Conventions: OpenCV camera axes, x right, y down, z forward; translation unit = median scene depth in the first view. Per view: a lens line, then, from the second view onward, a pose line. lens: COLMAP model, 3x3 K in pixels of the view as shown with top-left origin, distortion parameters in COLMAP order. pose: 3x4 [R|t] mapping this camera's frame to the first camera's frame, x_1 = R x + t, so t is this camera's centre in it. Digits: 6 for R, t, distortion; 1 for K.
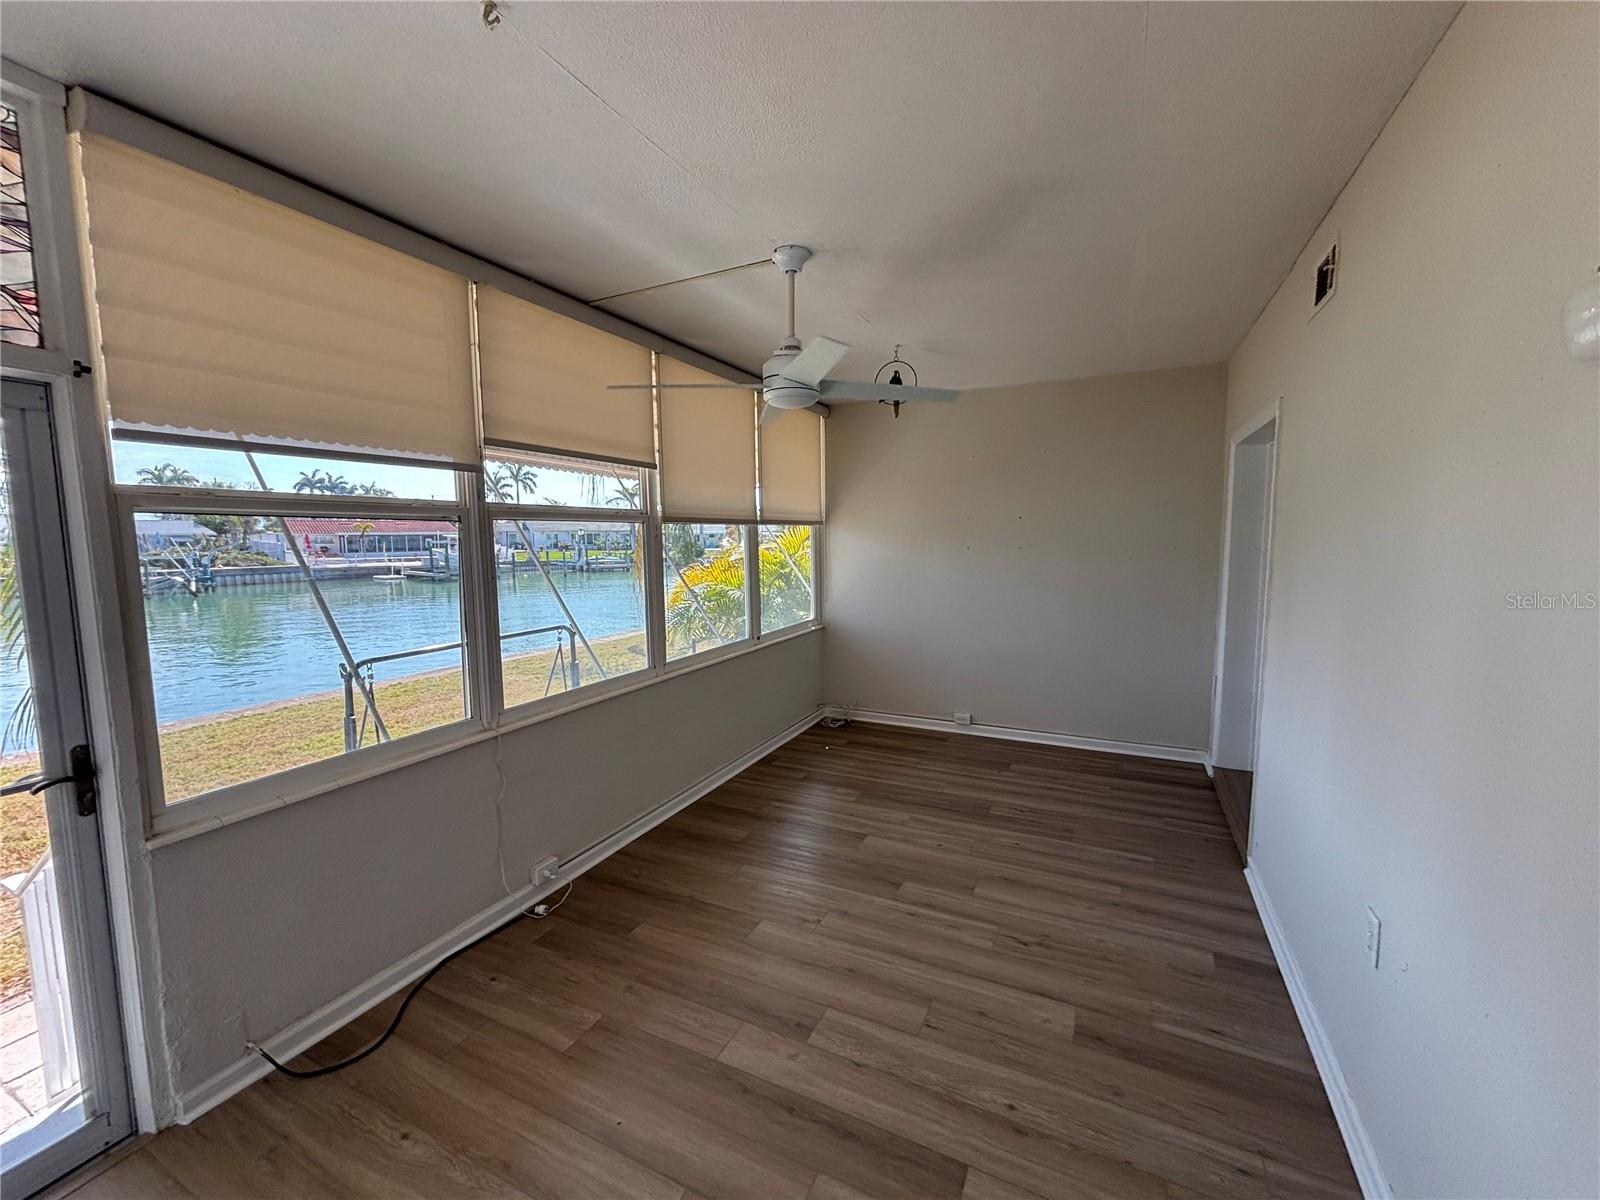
lens RADIAL K [[647.4, 0, 800.0], [0, 647.4, 600.0], [0, 0, 1]] dist [0.002904, 0.000904]
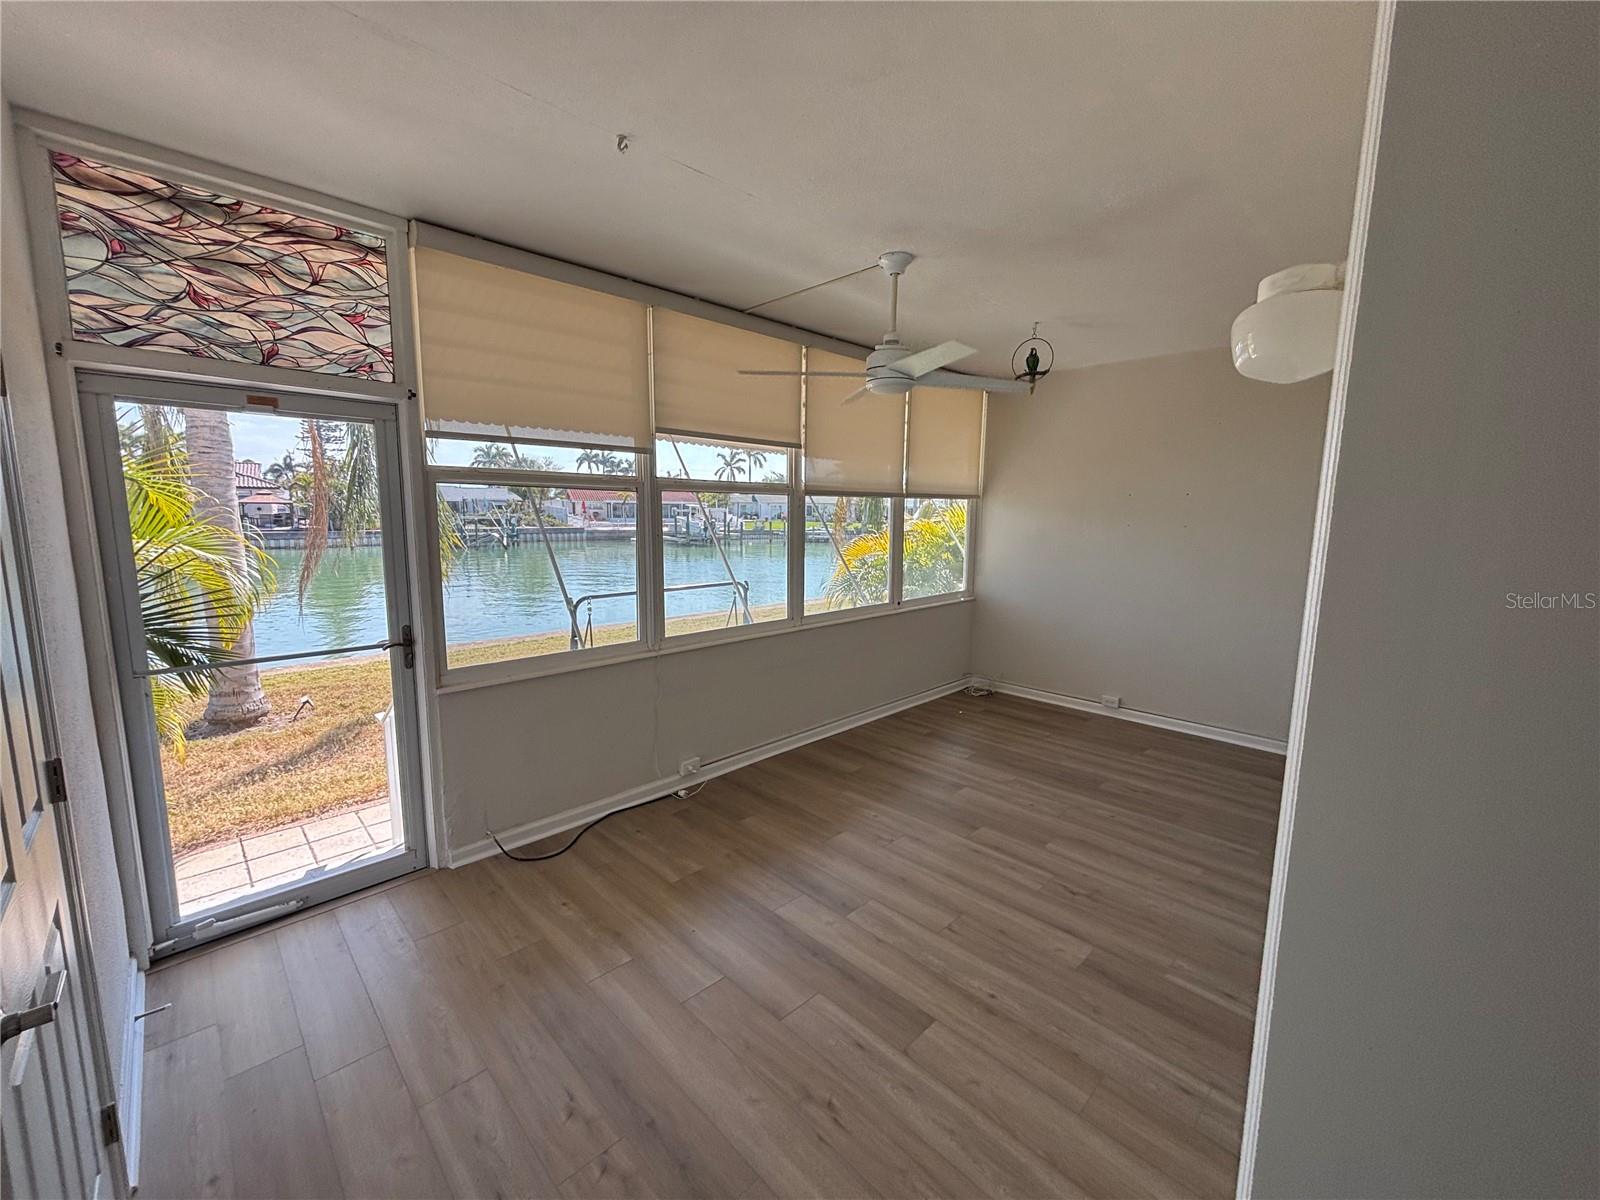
lens RADIAL K [[647.4, 0, 800.0], [0, 647.4, 600.0], [0, 0, 1]] dist [0.002904, 0.000904]
pose [[0.944832, 0.066223, -0.320792, 0.168328], [-0.053530, 0.997400, 0.048238, 0.013633], [0.323152, -0.028405, 0.945921, -0.107039]]
